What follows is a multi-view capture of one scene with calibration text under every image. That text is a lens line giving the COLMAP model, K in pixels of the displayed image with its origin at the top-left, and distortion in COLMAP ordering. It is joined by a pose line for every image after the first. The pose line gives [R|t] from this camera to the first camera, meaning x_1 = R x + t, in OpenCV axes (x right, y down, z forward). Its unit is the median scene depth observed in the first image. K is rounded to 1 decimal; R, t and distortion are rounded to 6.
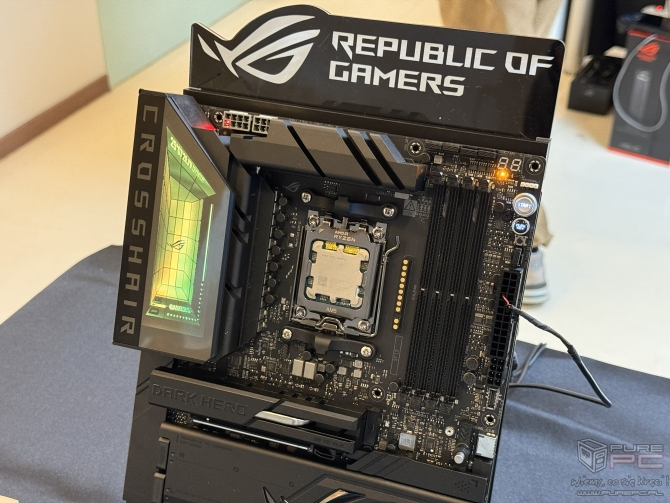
lens RADIAL K [[975.6, 0, 335.0], [0, 975.6, 251.5], [0, 0, 1]] dist [0.157101, -0.172761]
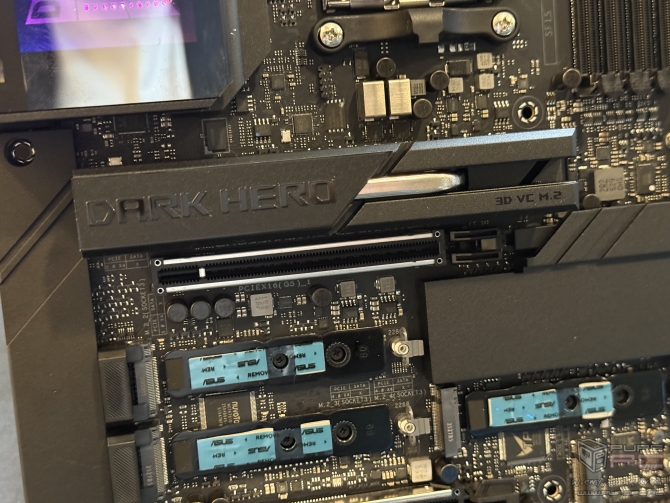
lens RADIAL K [[975.6, 0, 335.0], [0, 975.6, 251.5], [0, 0, 1]] dist [0.157101, -0.172761]
pose [[0.855520, -0.258538, 0.448601, -0.289400], [0.276995, 0.960537, 0.025325, 0.176052], [-0.437446, 0.102594, 0.893373, 0.612133]]
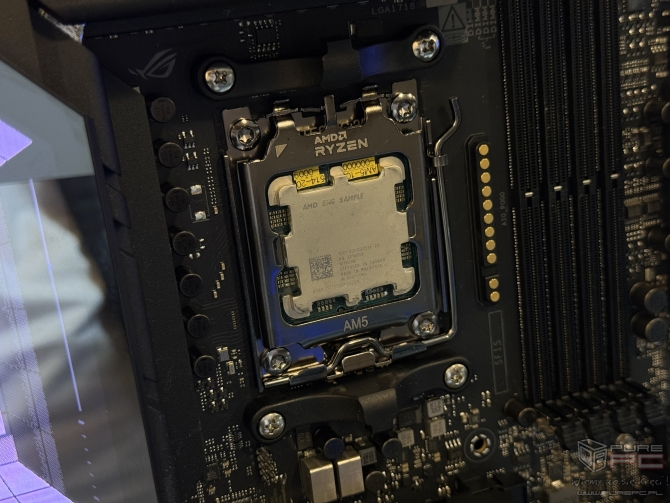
lens RADIAL K [[975.6, 0, 335.0], [0, 975.6, 251.5], [0, 0, 1]] dist [0.157101, -0.172761]
pose [[0.754125, -0.387117, 0.530504, -0.221937], [0.317897, 0.922028, 0.220920, -0.063696], [-0.574662, 0.002045, 0.818388, 0.671901]]
